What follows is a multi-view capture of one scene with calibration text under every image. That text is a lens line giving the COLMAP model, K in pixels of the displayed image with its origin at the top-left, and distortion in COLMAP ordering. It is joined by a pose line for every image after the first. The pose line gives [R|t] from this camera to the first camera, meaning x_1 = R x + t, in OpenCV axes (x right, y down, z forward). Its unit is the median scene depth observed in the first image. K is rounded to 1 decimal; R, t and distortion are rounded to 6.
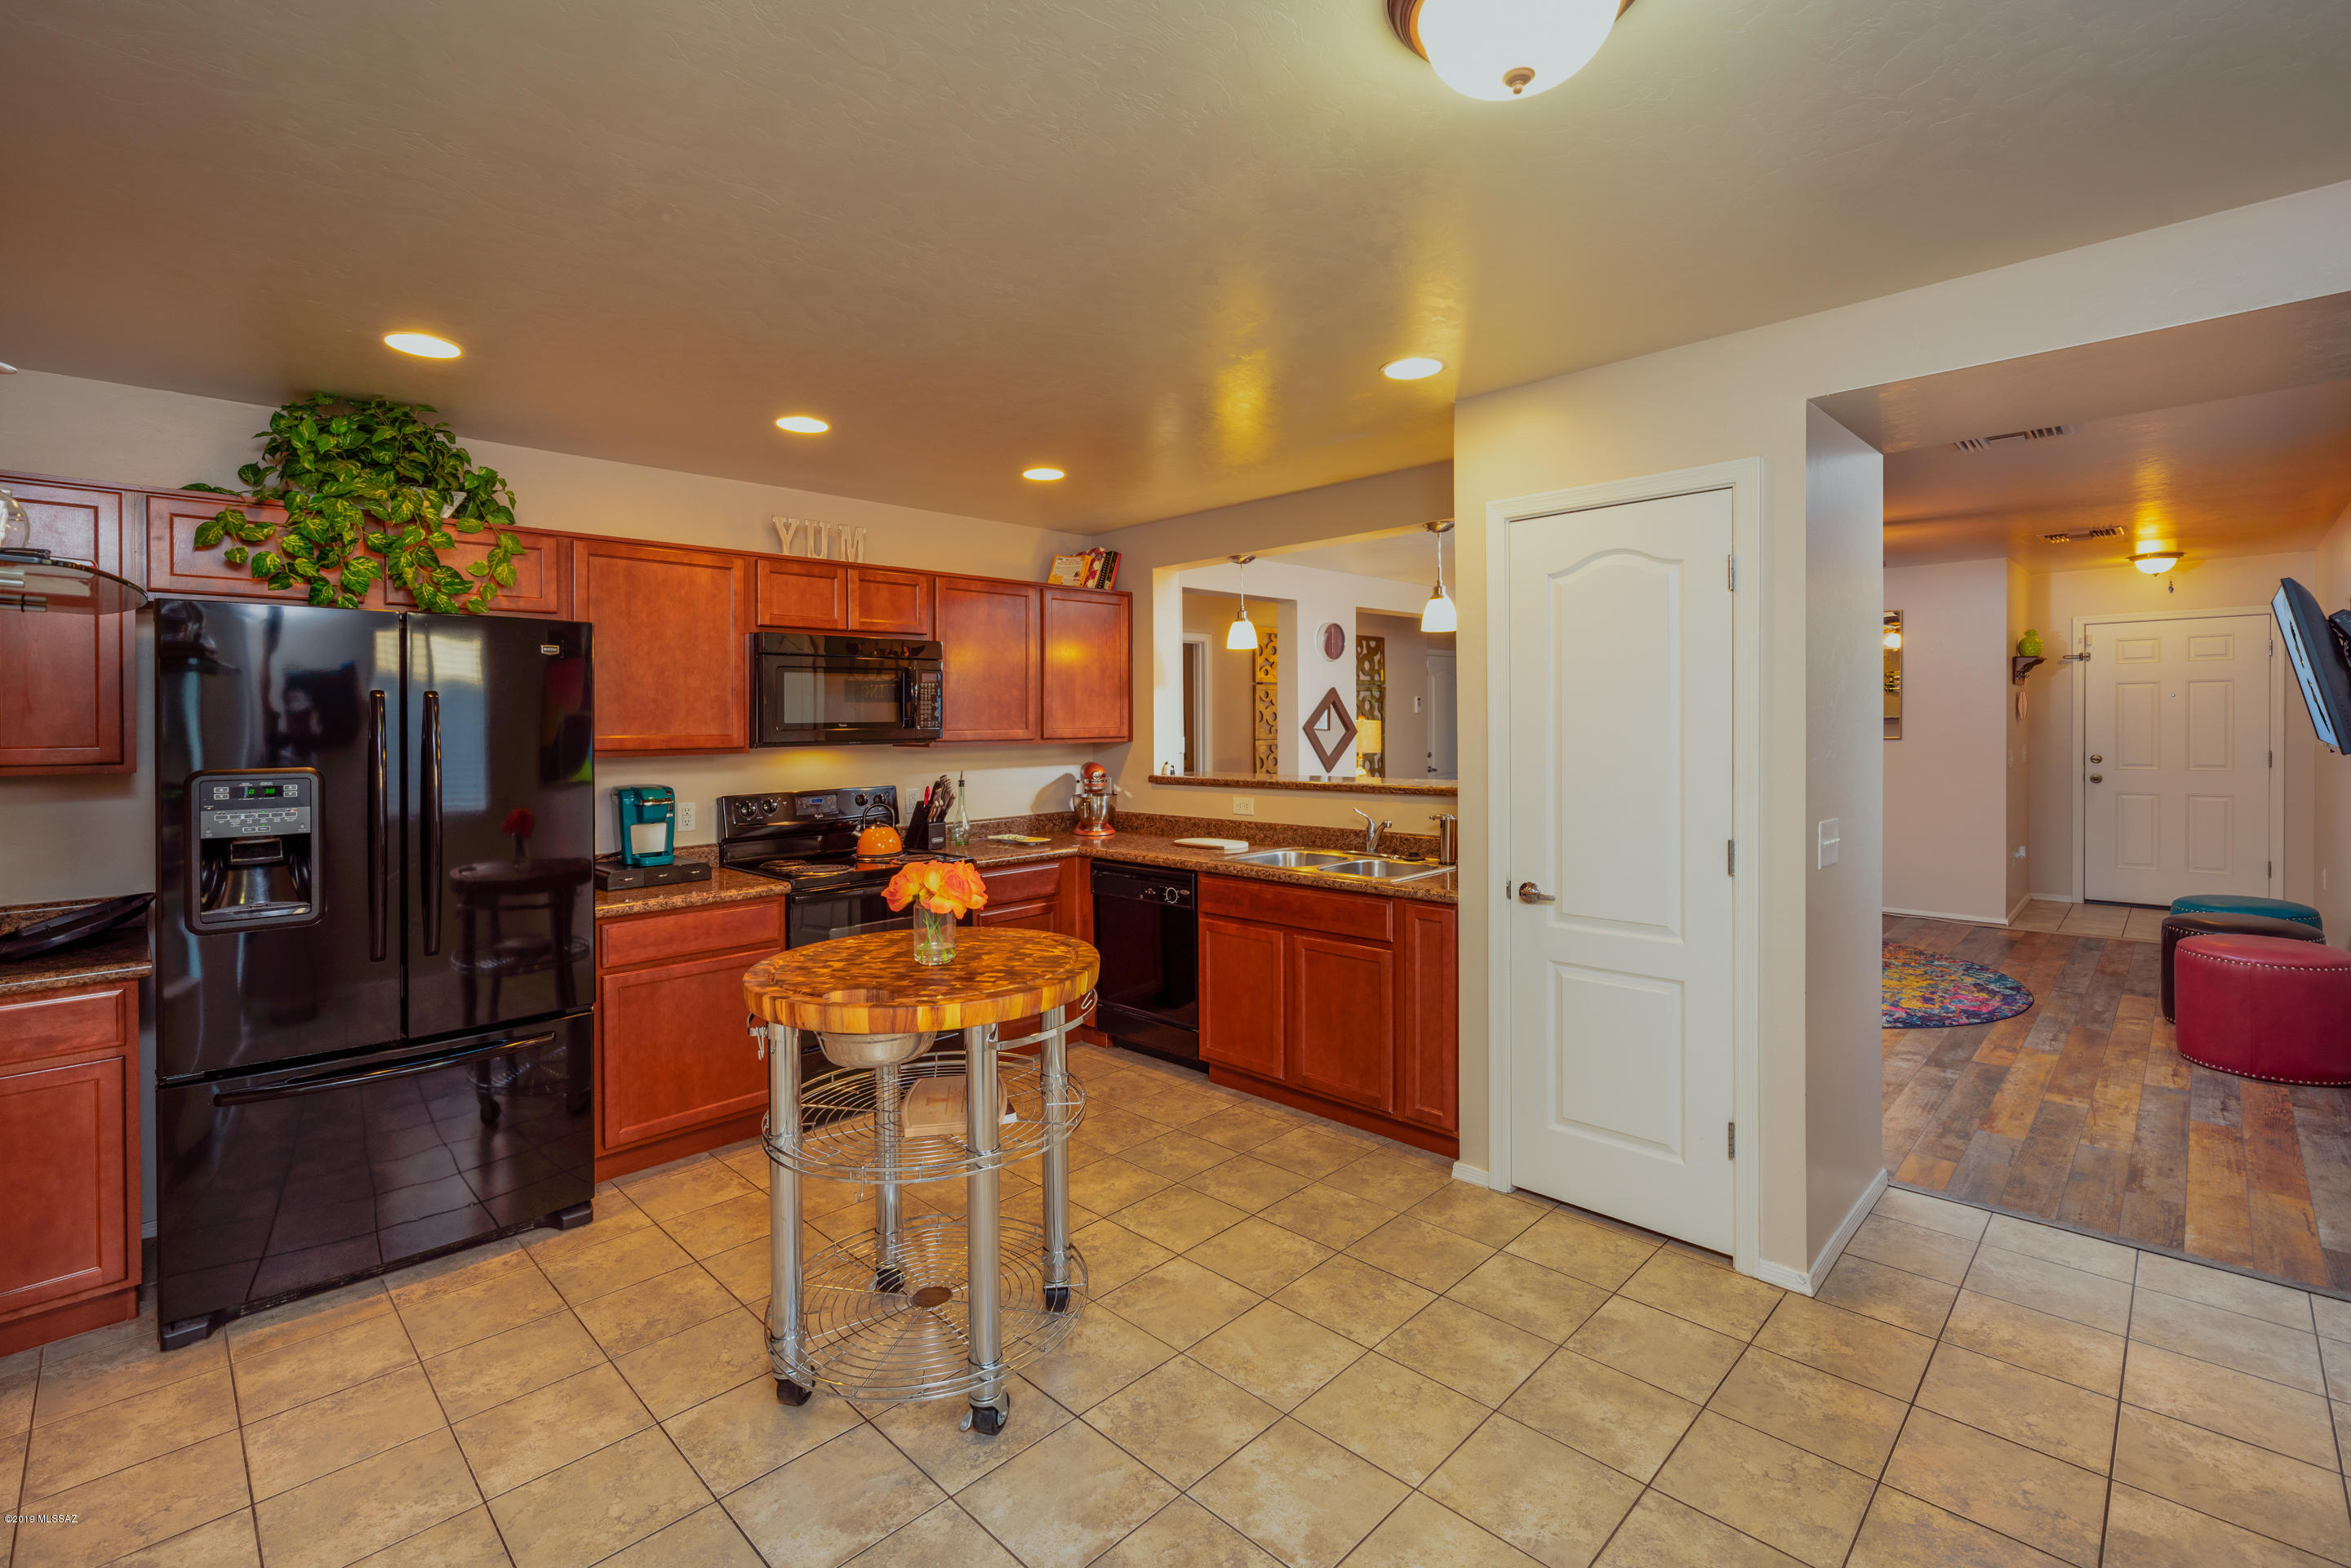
lens RADIAL K [[1003.7, 0, 1175.4], [0, 1003.7, 775.5], [0, 0, 1]] dist [-0.004179, -0.000251]
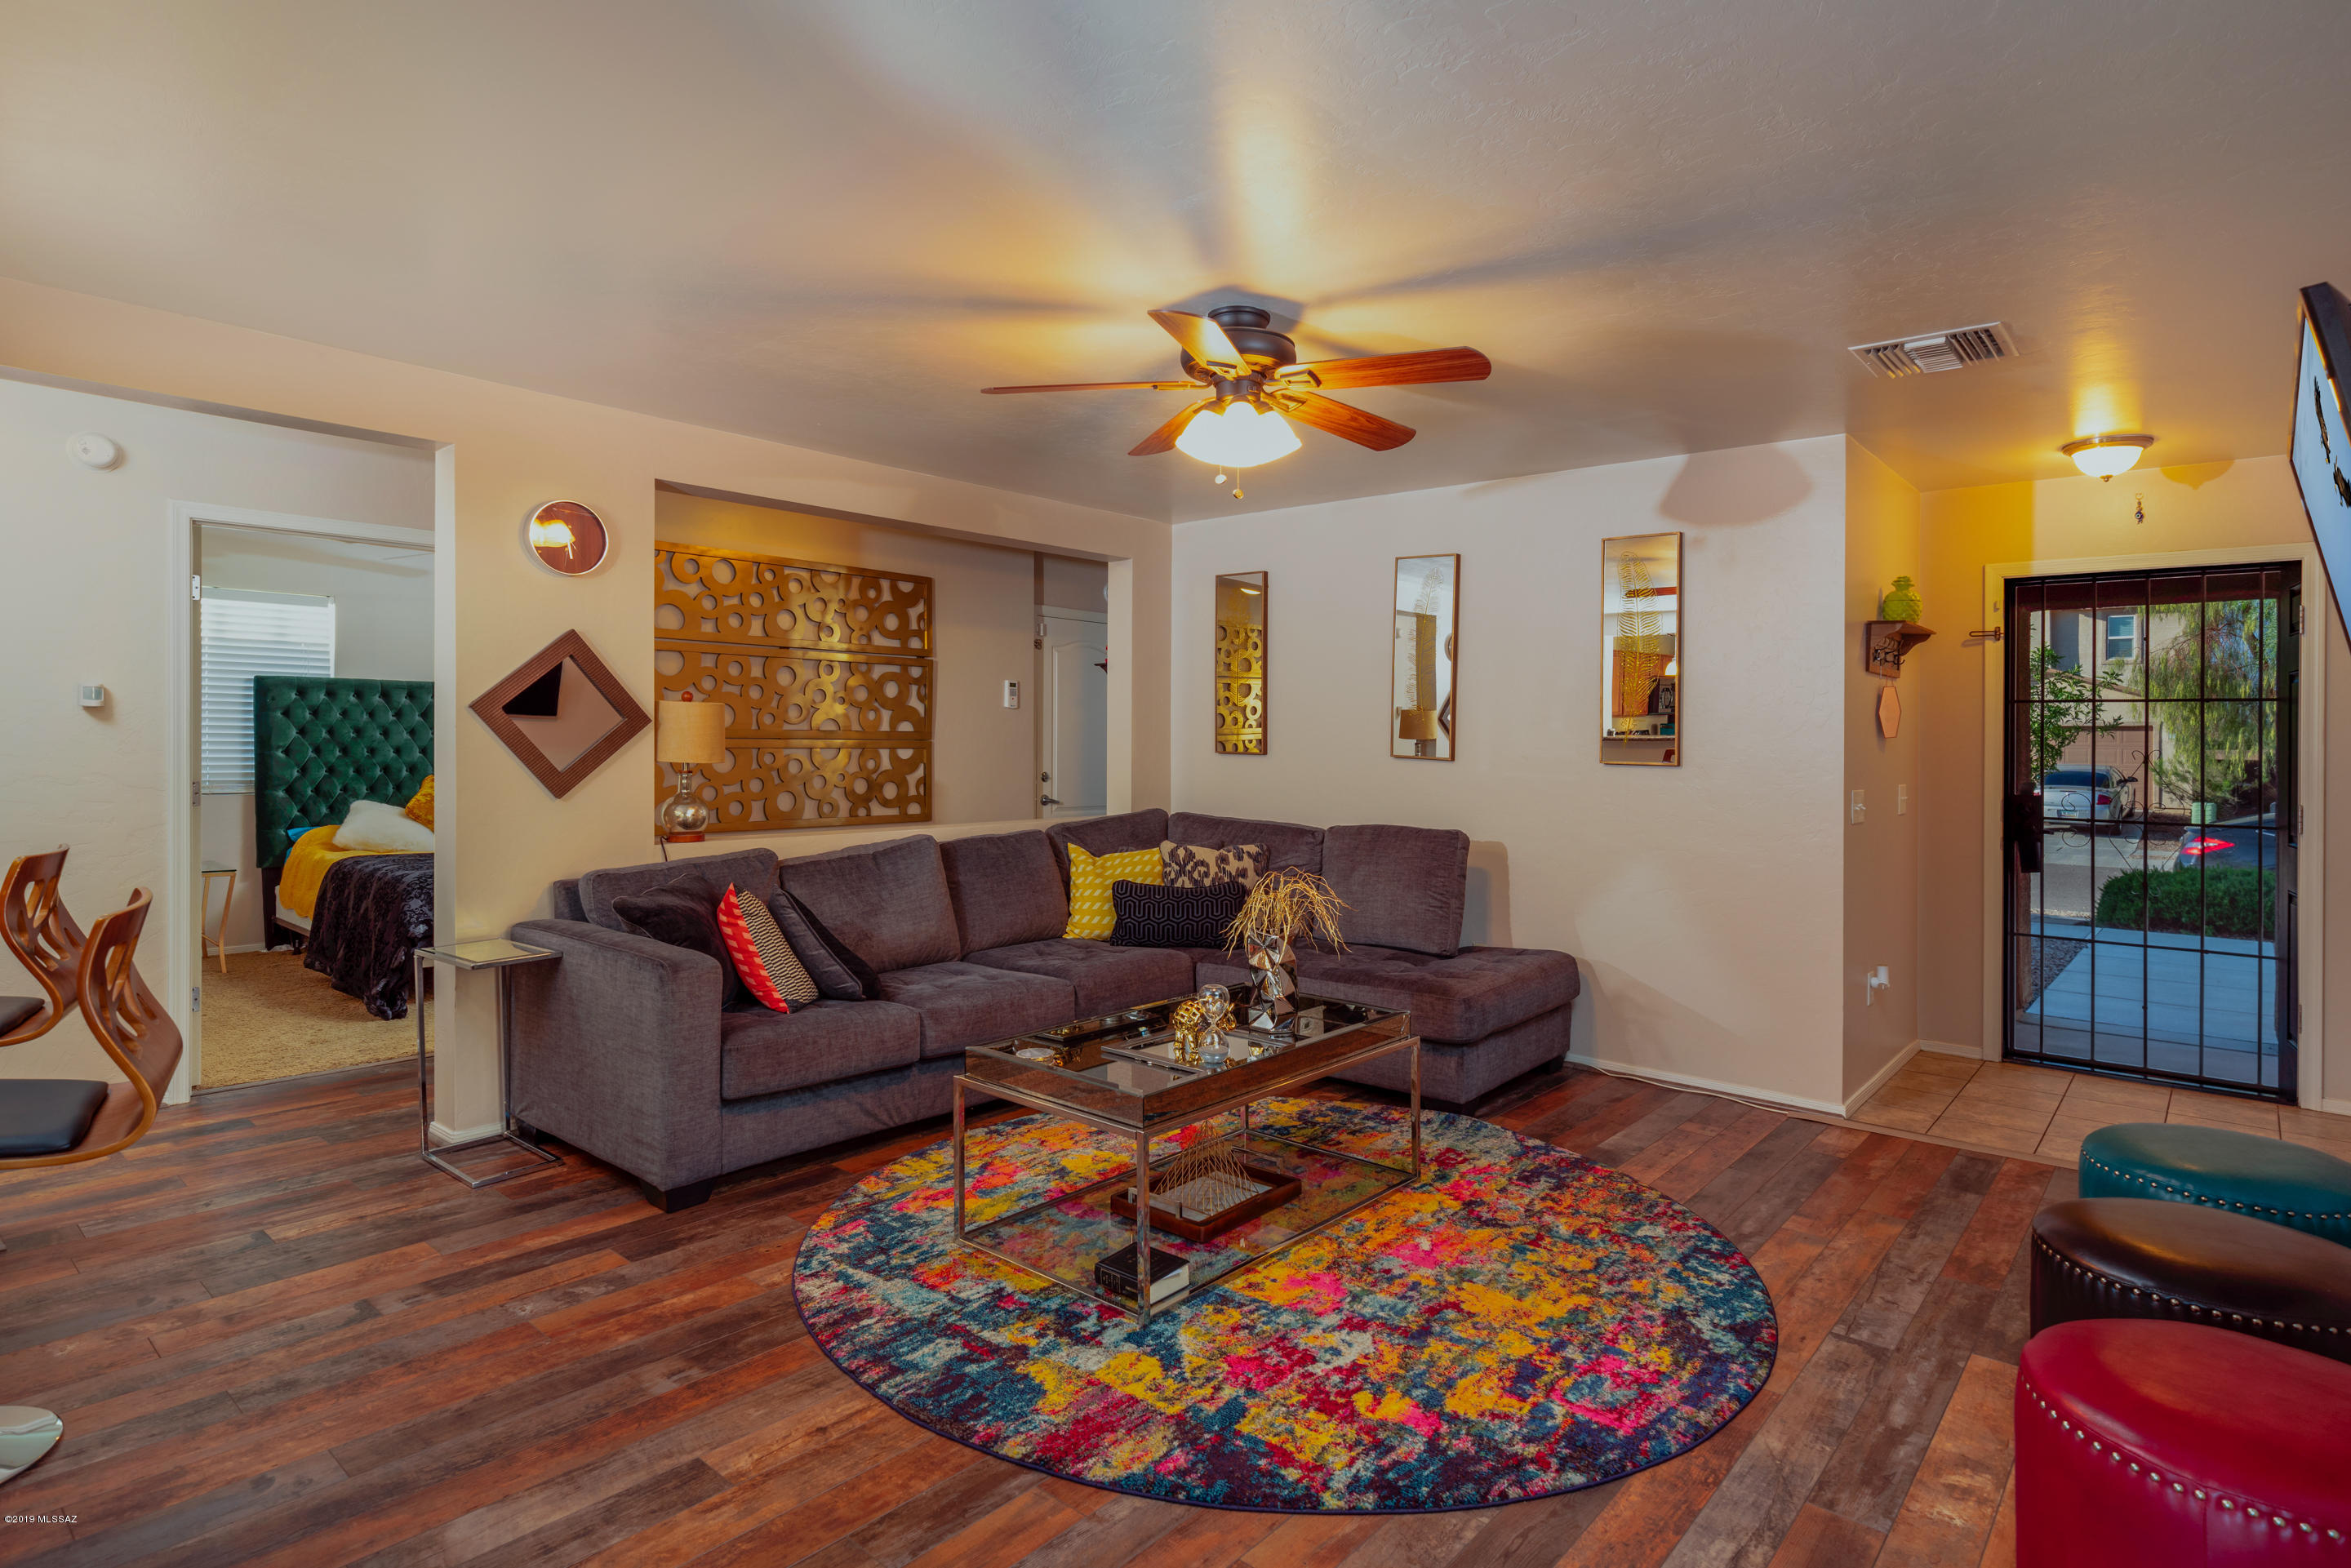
lens RADIAL K [[1230.8, 0, 1180.7], [0, 1230.8, 773.0], [0, 0, 1]] dist [0.006911, 0.000807]
pose [[0.995813, 0.027162, 0.087286, 0.456503], [-0.025027, 0.999362, -0.025464, -0.010184], [-0.087922, 0.023173, 0.995858, 0.404768]]
